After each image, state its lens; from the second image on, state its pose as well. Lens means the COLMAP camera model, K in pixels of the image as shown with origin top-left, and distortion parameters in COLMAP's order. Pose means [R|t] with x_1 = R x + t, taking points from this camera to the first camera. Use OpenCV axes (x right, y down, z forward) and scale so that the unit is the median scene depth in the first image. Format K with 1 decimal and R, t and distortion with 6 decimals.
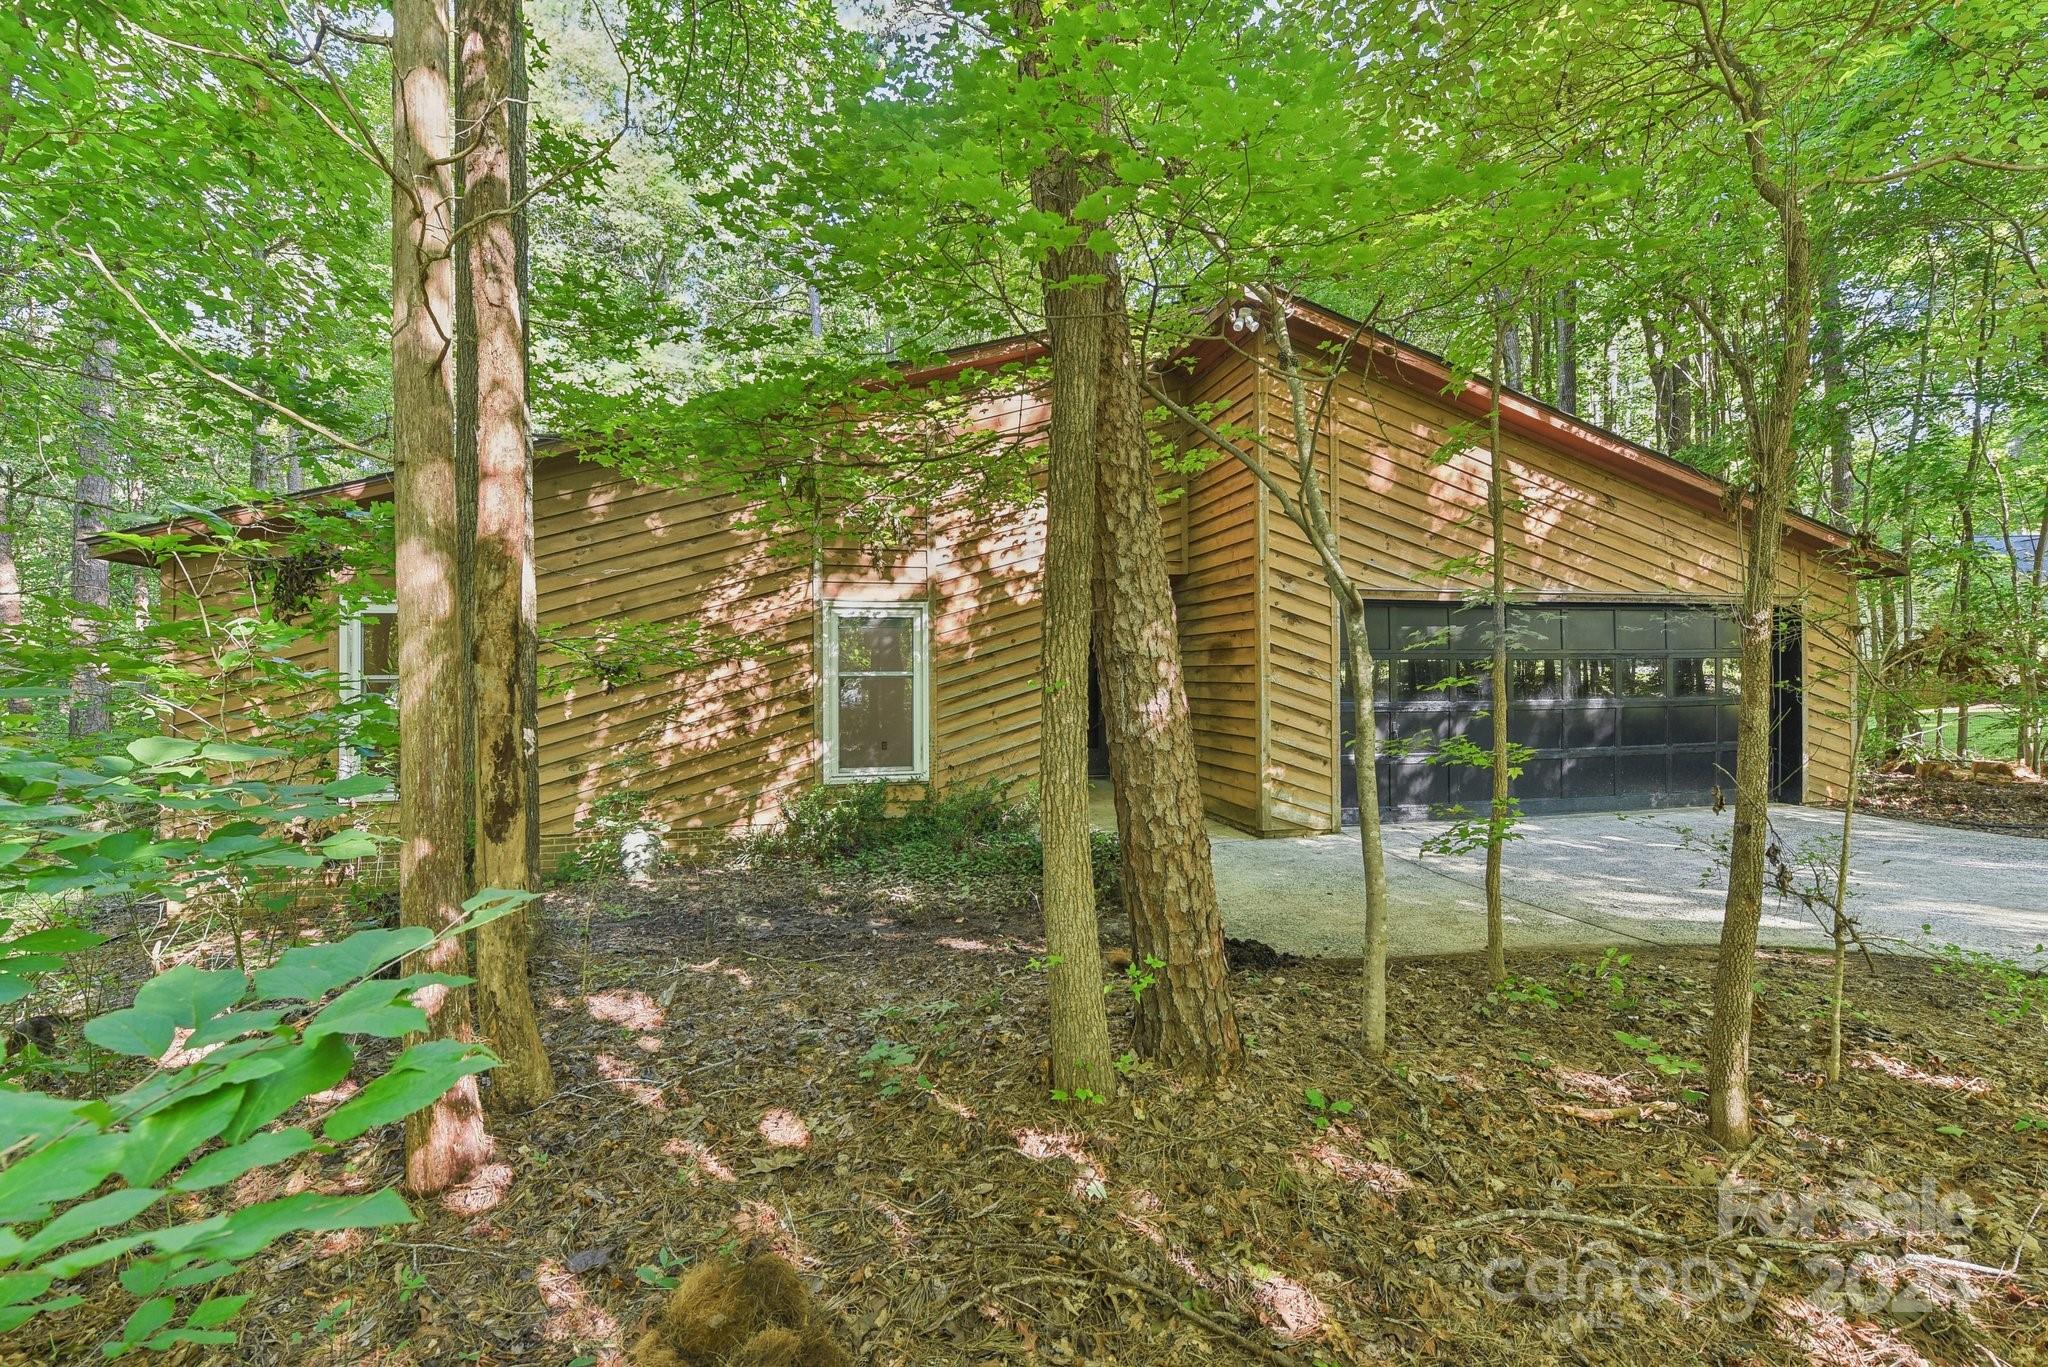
lens RADIAL K [[867.6, 0, 1020.4], [0, 867.6, 687.2], [0, 0, 1]] dist [-0.000449, -0.000097]
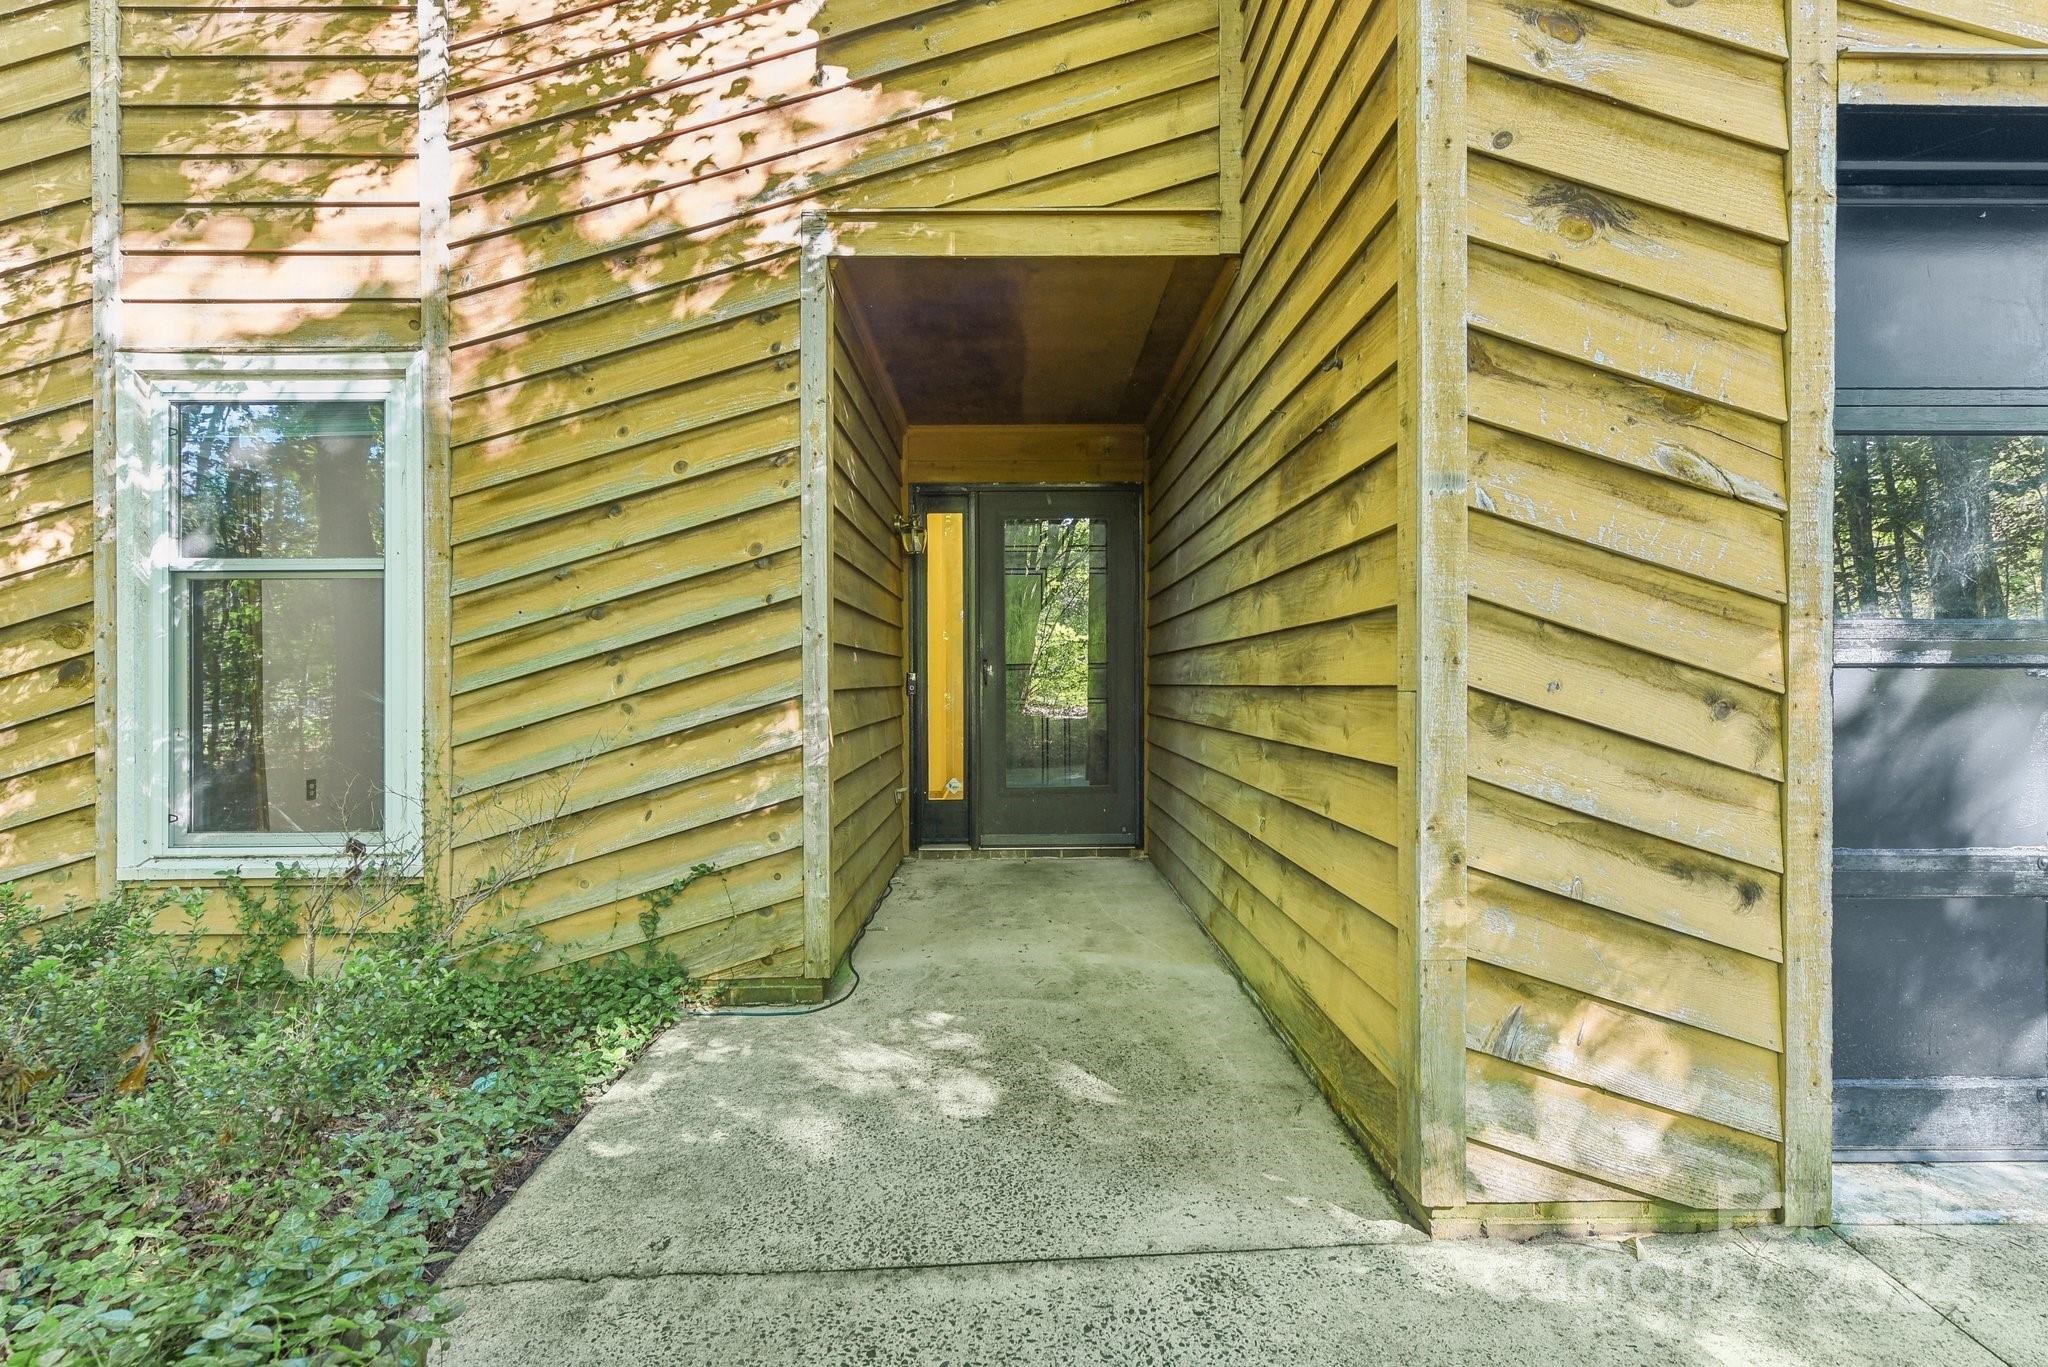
lens RADIAL K [[1044.3, 0, 1022.9], [0, 1044.3, 706.8], [0, 0, 1]] dist [0.005145, 0.000495]
pose [[0.976180, 0.005615, -0.216890, 0.233464], [-0.003070, 0.999922, 0.012071, 0.039107], [0.216941, -0.011117, 0.976121, 0.712340]]
